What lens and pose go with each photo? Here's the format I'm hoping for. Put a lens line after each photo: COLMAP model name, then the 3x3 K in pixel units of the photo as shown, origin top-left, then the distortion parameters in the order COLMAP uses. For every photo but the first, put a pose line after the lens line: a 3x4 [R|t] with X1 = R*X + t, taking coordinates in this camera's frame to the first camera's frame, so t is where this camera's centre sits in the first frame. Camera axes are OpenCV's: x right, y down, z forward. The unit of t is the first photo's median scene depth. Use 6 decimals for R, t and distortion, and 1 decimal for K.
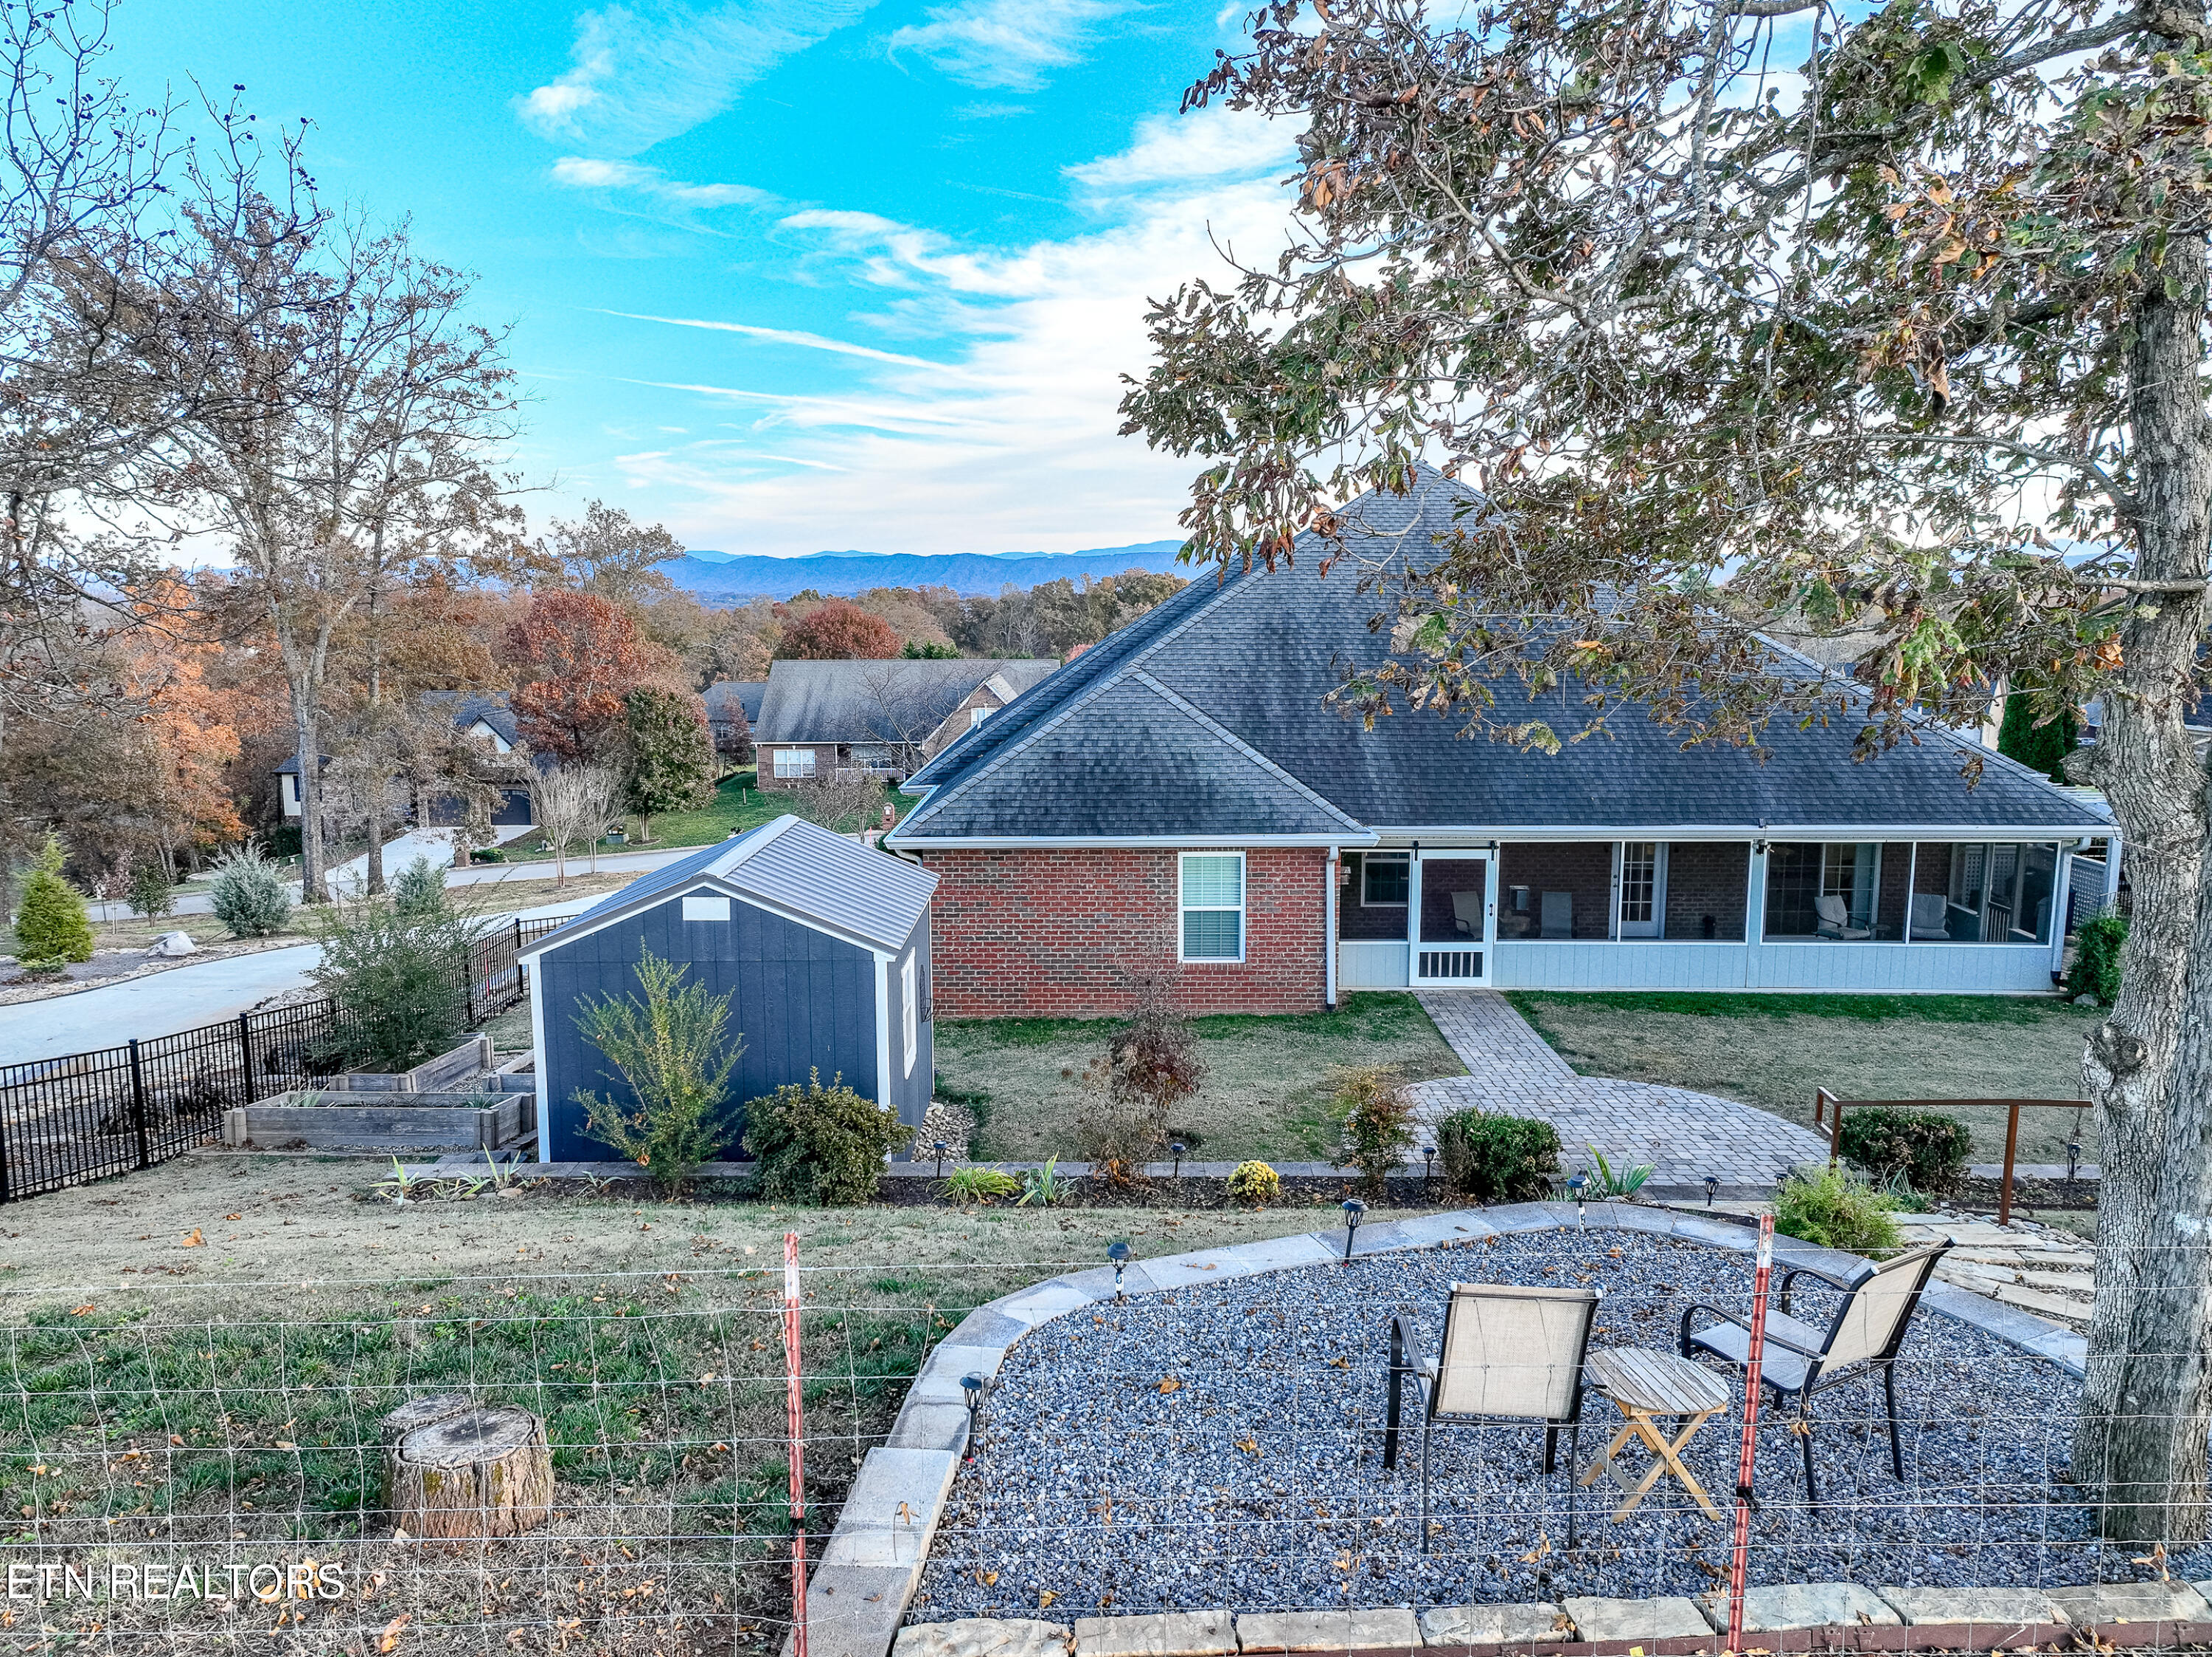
lens RADIAL K [[1551.1, 0, 1114.7], [0, 1551.1, 829.6], [0, 0, 1]] dist [0.005673, 0.007558]
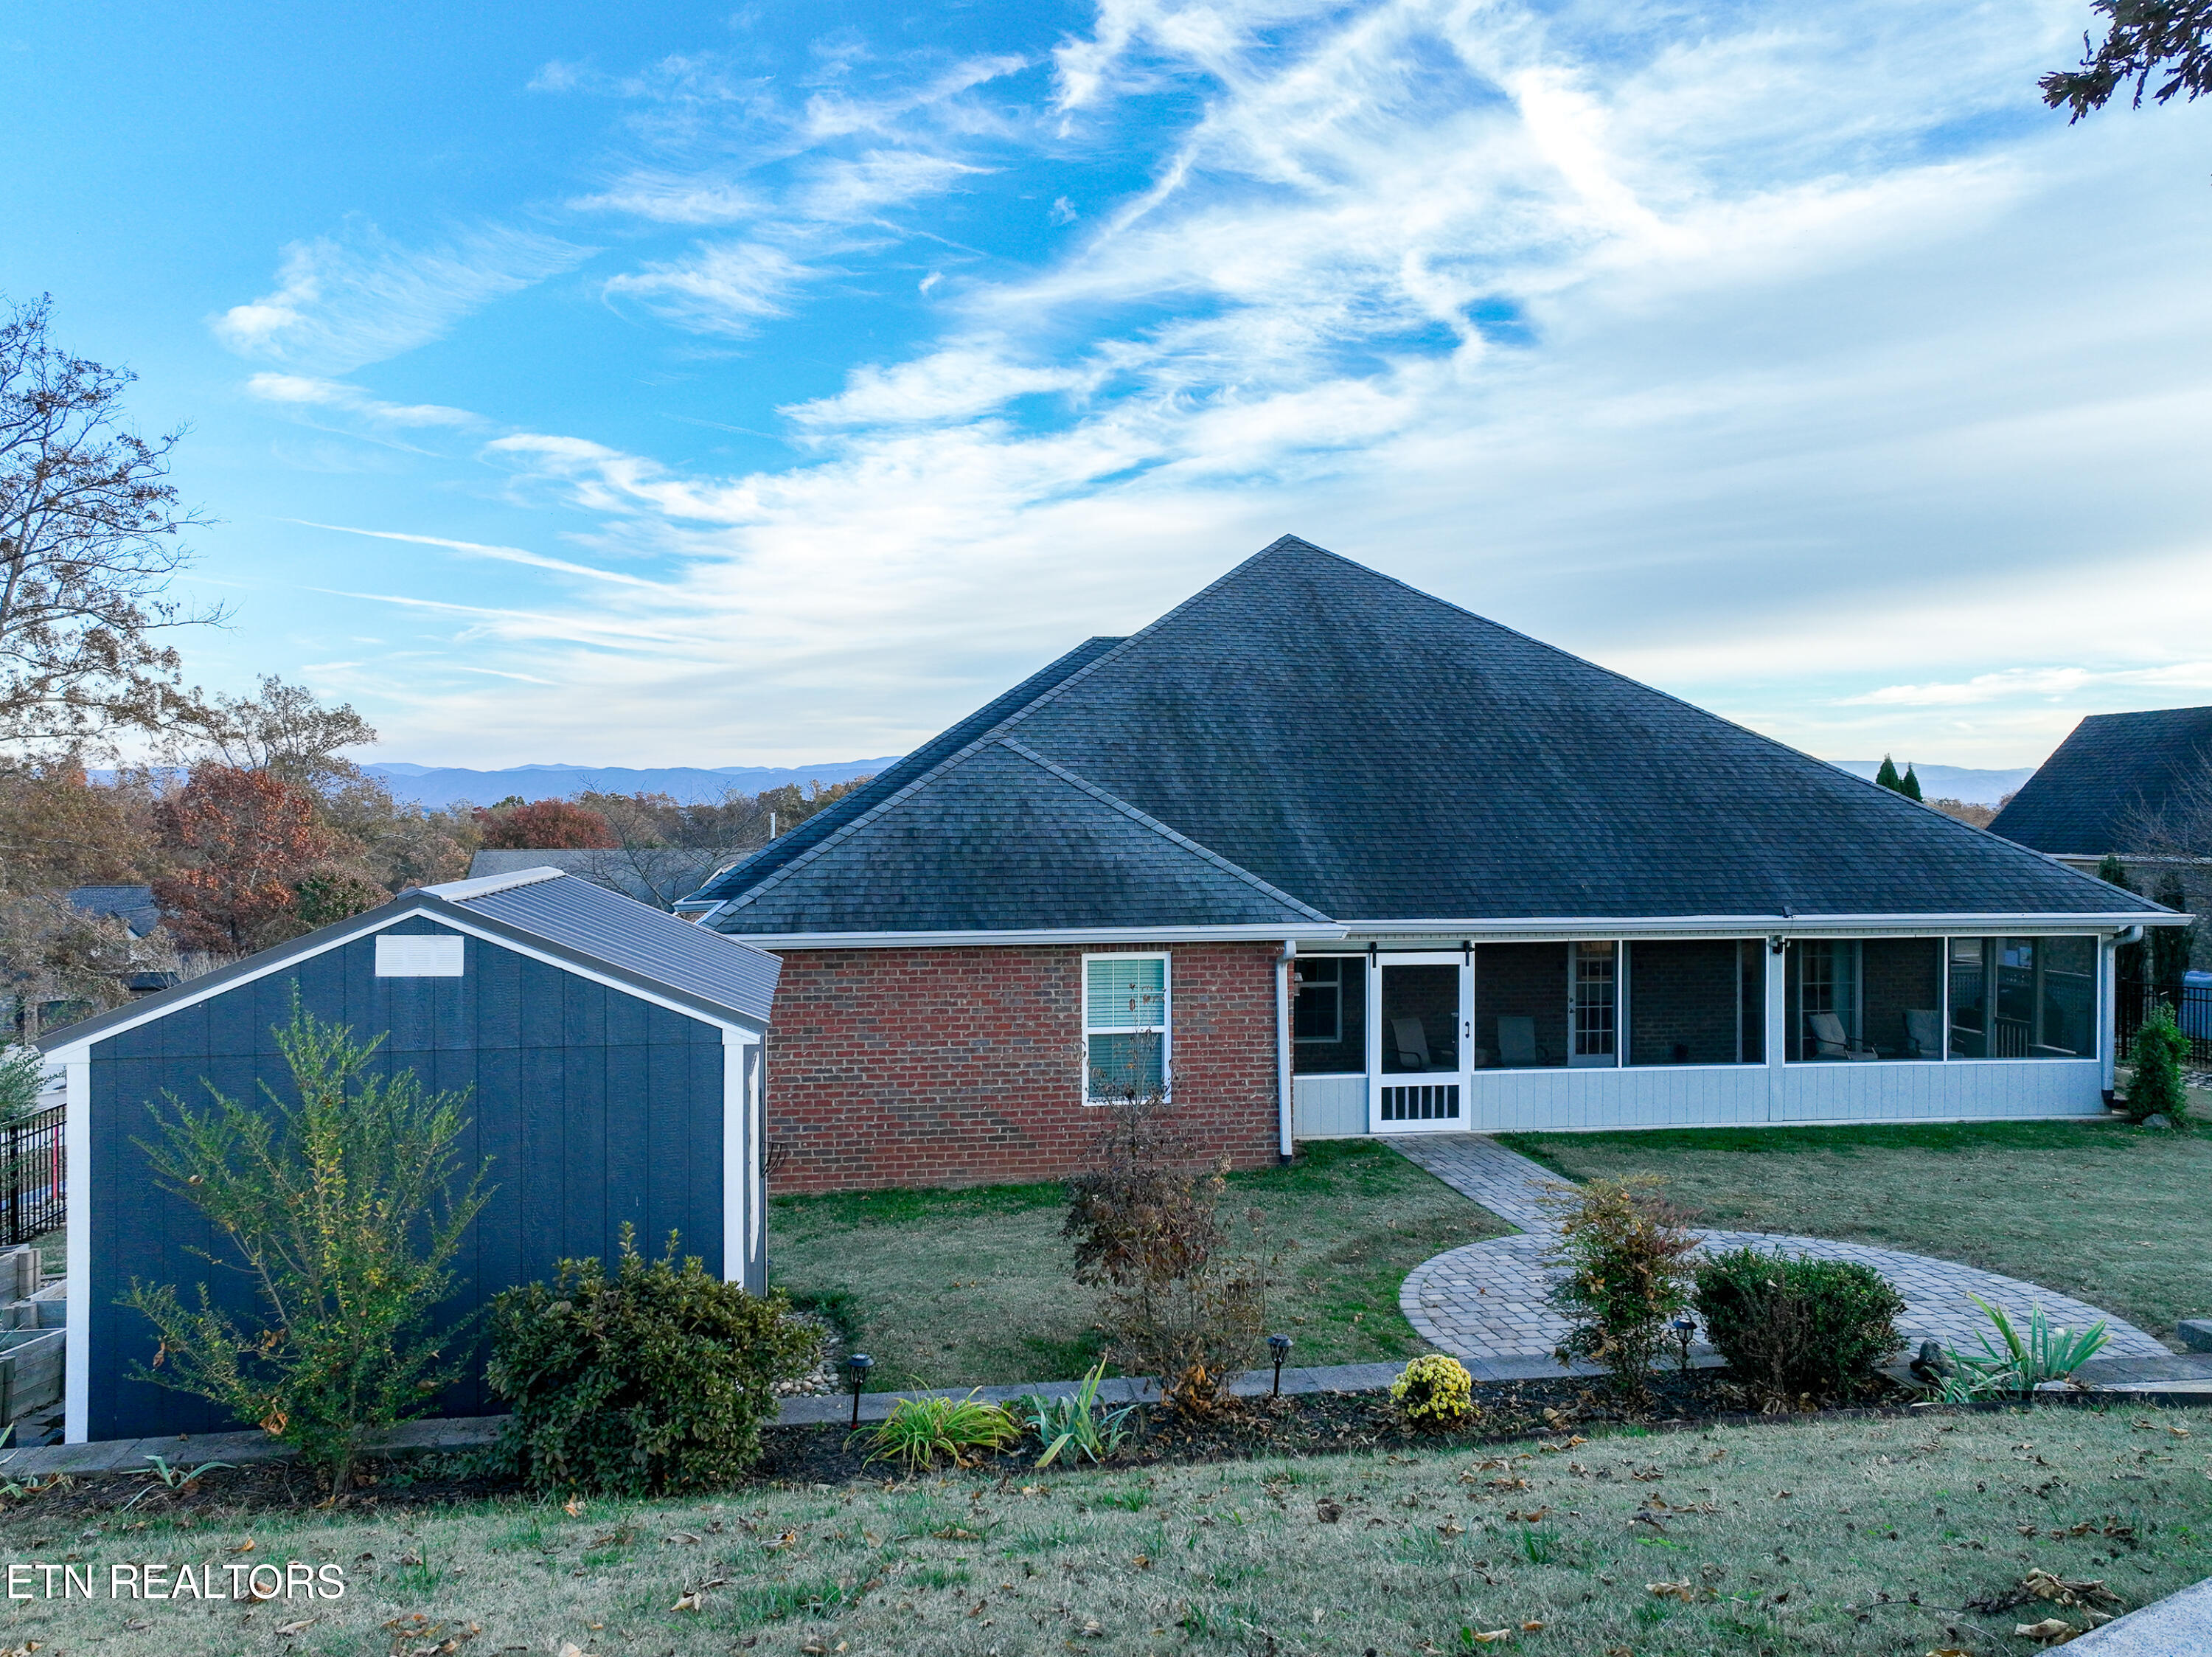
lens RADIAL K [[1585.0, 0, 1118.9], [0, 1585.0, 829.5], [0, 0, 1]] dist [0.004953, 0.009492]
pose [[0.985239, 0.000893, 0.171184, -0.070963], [0.022026, 0.991014, -0.131936, 0.055709], [-0.169764, 0.133758, 0.976365, 0.246062]]
